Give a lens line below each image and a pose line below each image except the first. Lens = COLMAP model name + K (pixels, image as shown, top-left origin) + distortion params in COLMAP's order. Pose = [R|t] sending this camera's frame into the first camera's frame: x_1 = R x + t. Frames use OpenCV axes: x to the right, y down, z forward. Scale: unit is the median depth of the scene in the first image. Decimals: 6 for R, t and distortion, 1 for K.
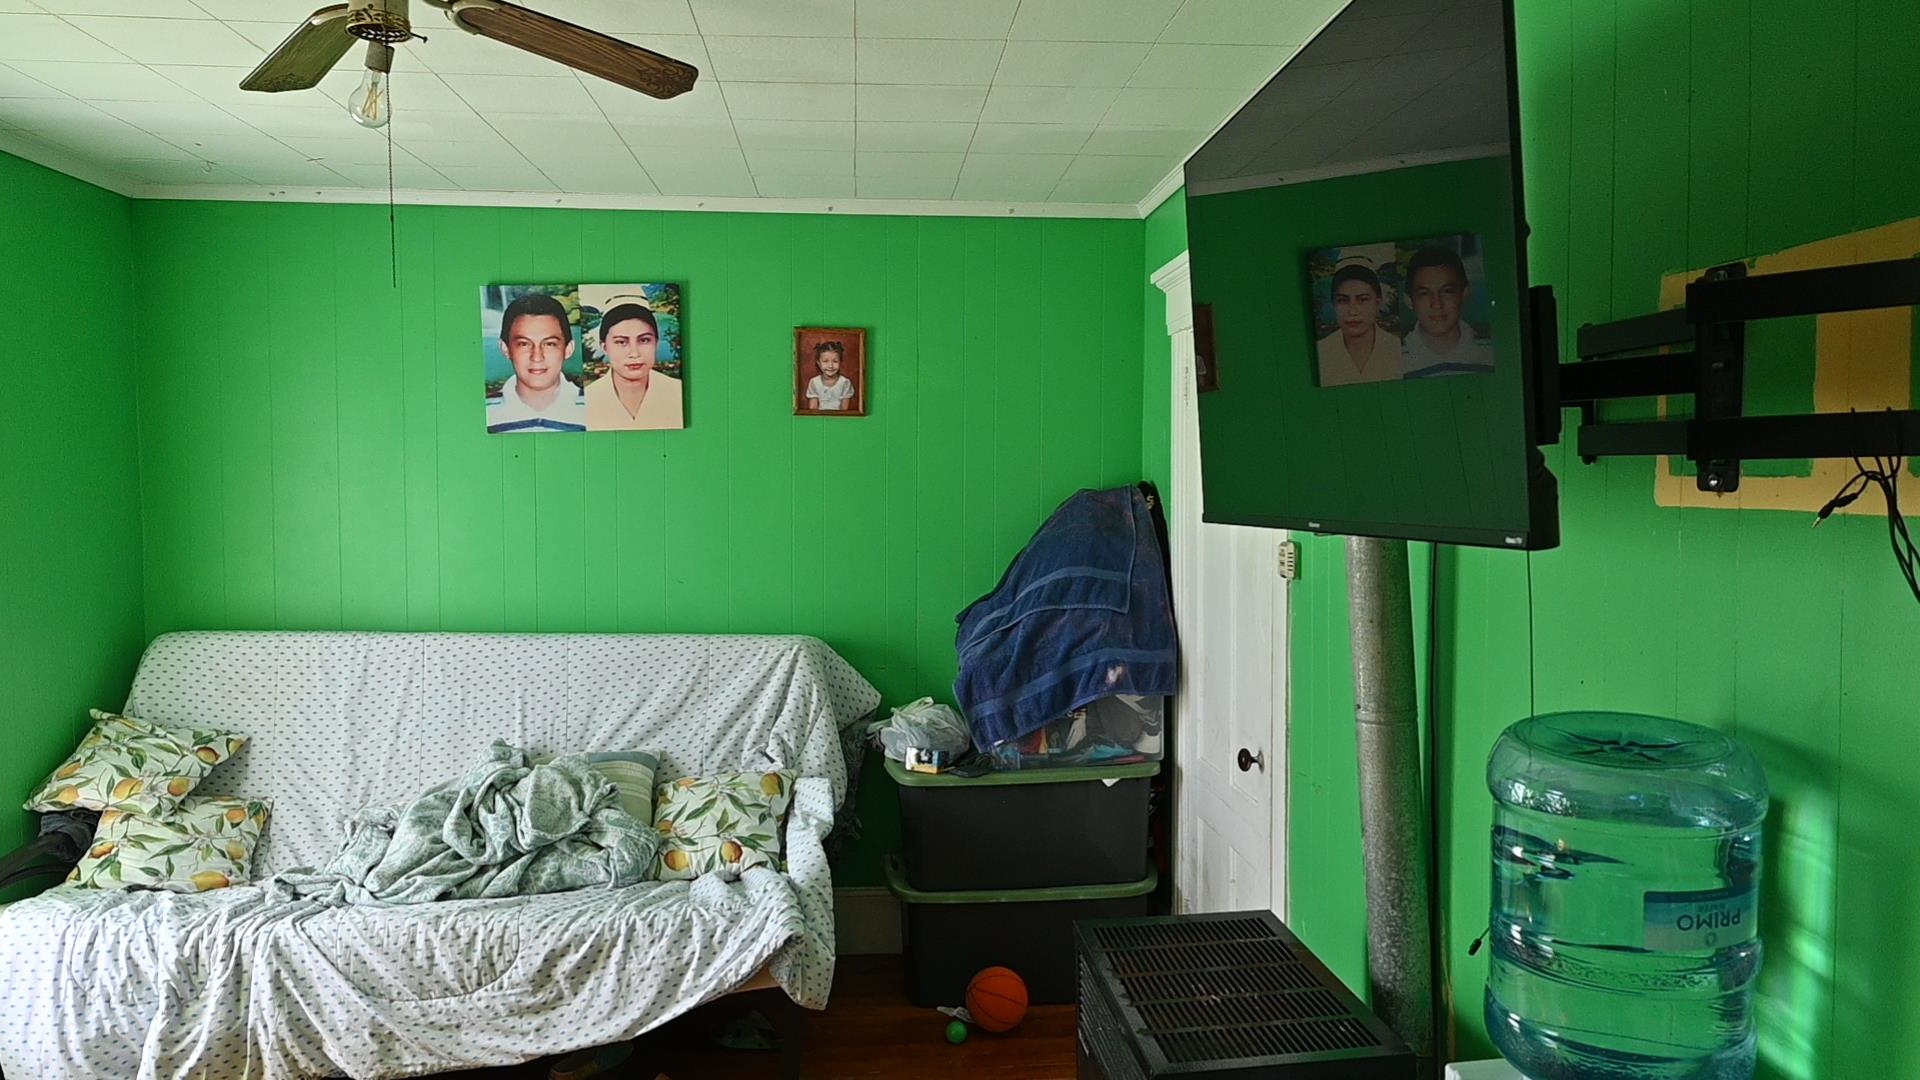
lens RADIAL K [[1285.4, 0, 974.5], [0, 1285.4, 533.3], [0, 0, 1]] dist [-0.014184, 0.002299]
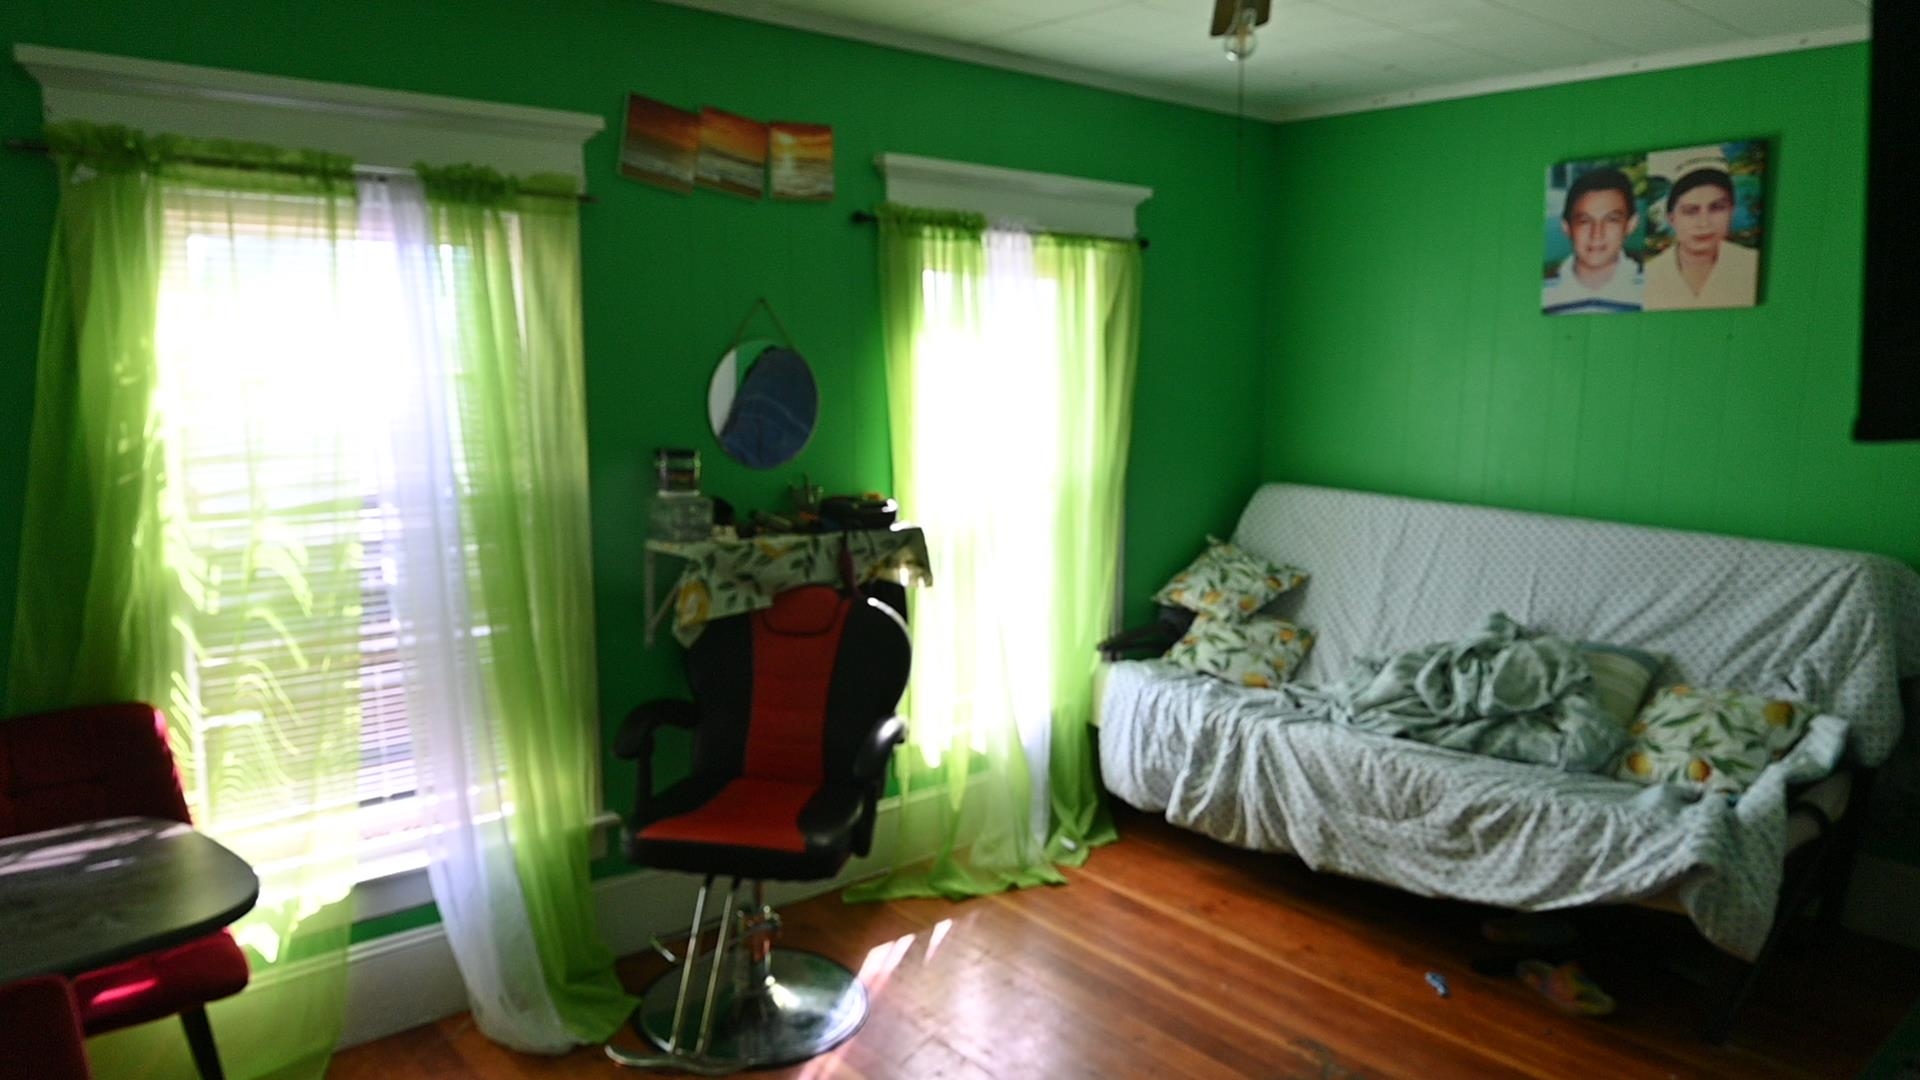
lens RADIAL K [[1285.4, 0, 946.8], [0, 1285.4, 547.7], [0, 0, 1]] dist [-0.014184, 0.002299]
pose [[0.573470, 0.128229, -0.809129, 0.209212], [-0.047967, 0.991235, 0.123092, 0.002511], [0.817821, -0.031778, 0.574594, 0.033759]]
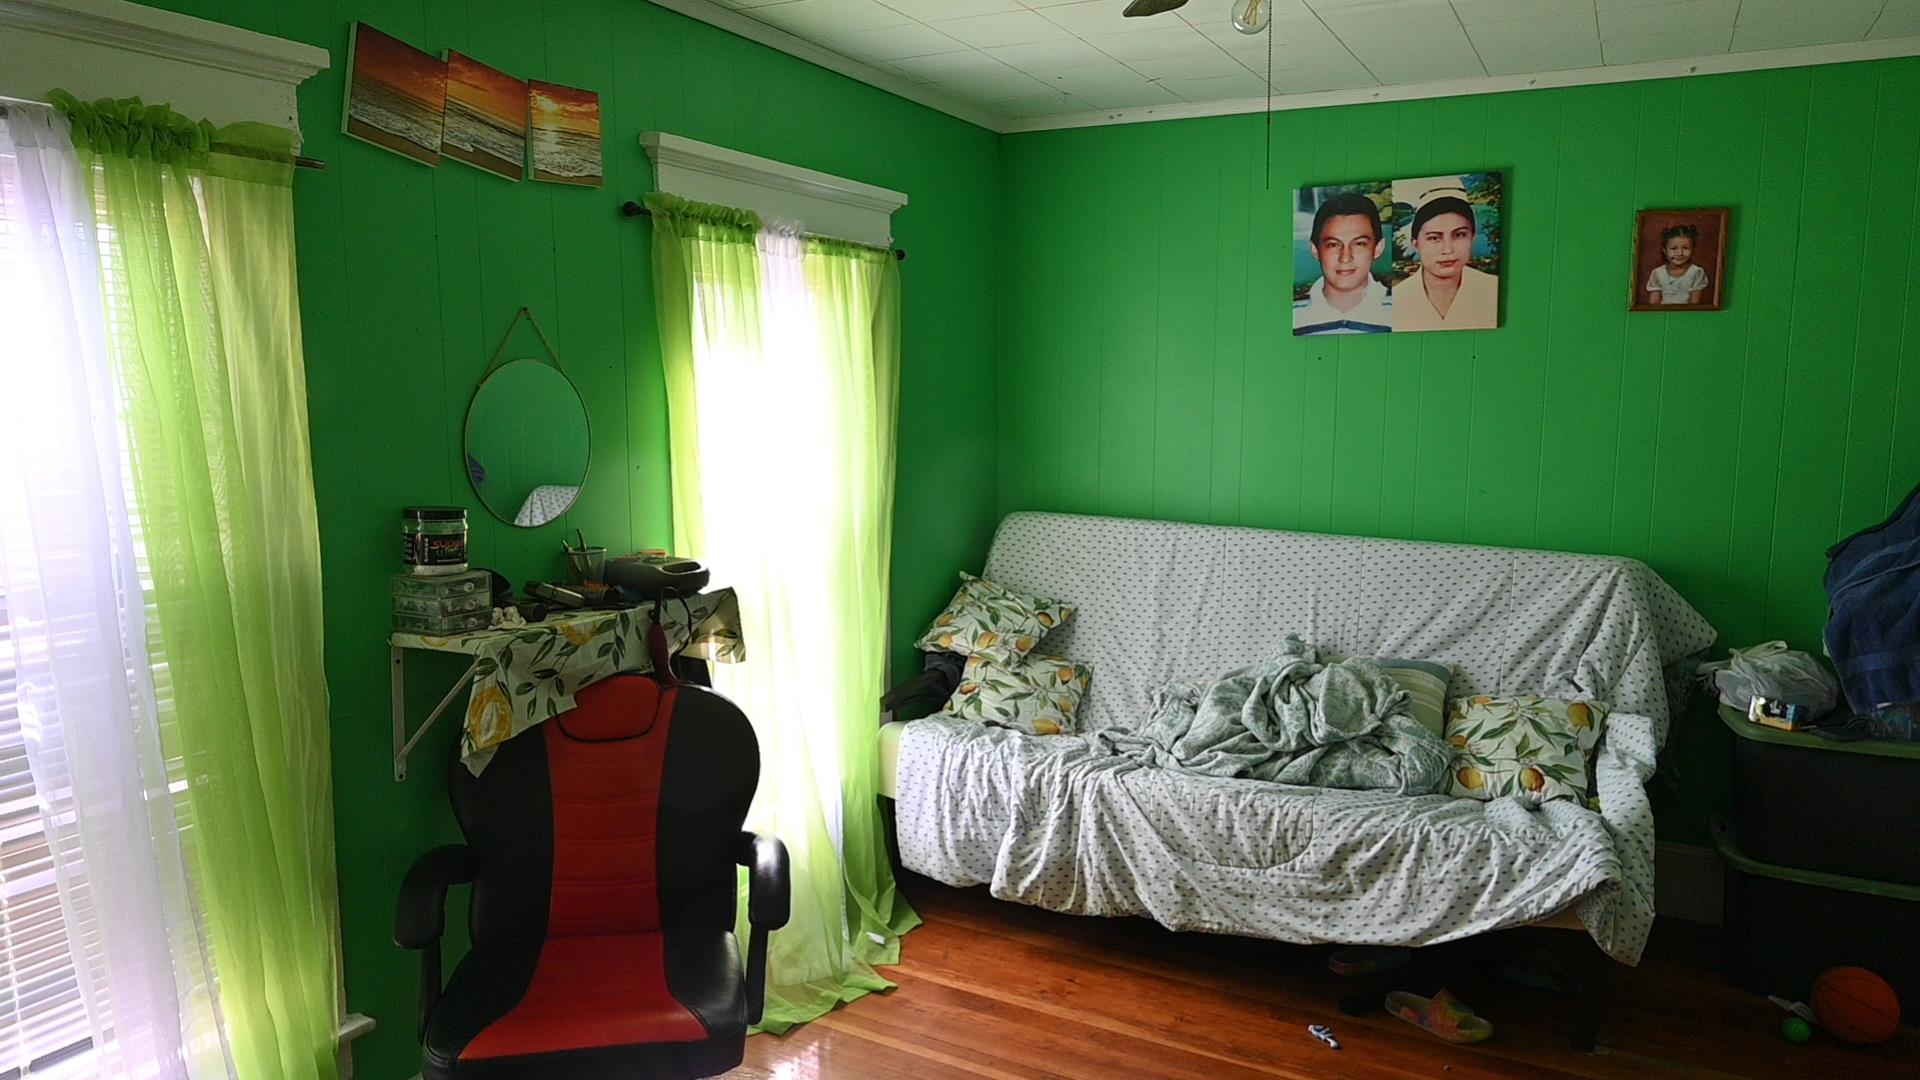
lens RADIAL K [[1285.4, 0, 953.2], [0, 1285.4, 533.0], [0, 0, 1]] dist [-0.014184, 0.002299]
pose [[0.835087, 0.069673, -0.545689, -0.040710], [-0.030718, 0.996306, 0.080198, 0.005271], [0.549260, -0.050210, 0.834142, -0.008283]]
